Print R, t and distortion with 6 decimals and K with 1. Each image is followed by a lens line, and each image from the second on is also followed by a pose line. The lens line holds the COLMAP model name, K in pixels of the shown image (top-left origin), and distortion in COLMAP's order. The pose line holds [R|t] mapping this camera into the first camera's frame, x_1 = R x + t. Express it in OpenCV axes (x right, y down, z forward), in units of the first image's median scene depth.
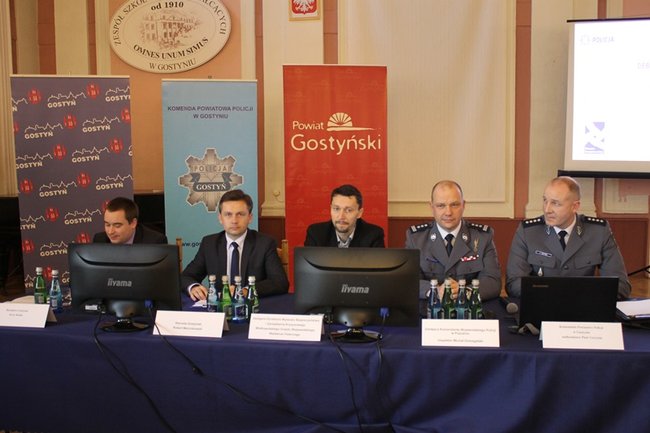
lens RADIAL K [[697.4, 0, 325.0], [0, 697.4, 216.5], [0, 0, 1]] dist [-0.268372, 0.736721]
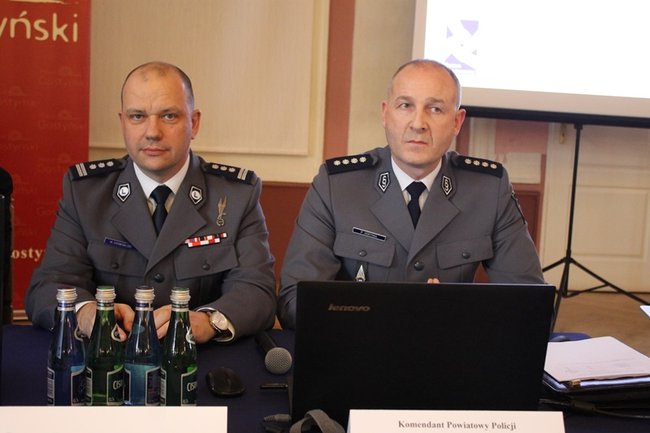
lens RADIAL K [[616.9, 0, 325.0], [0, 616.9, 216.5], [0, 0, 1]] dist [-0.073589, 0.001193]
pose [[0.973782, 0.035007, 0.224771, 0.196149], [-0.028266, 0.999051, -0.033140, 0.055689], [-0.225718, 0.025918, 0.973848, 0.599811]]
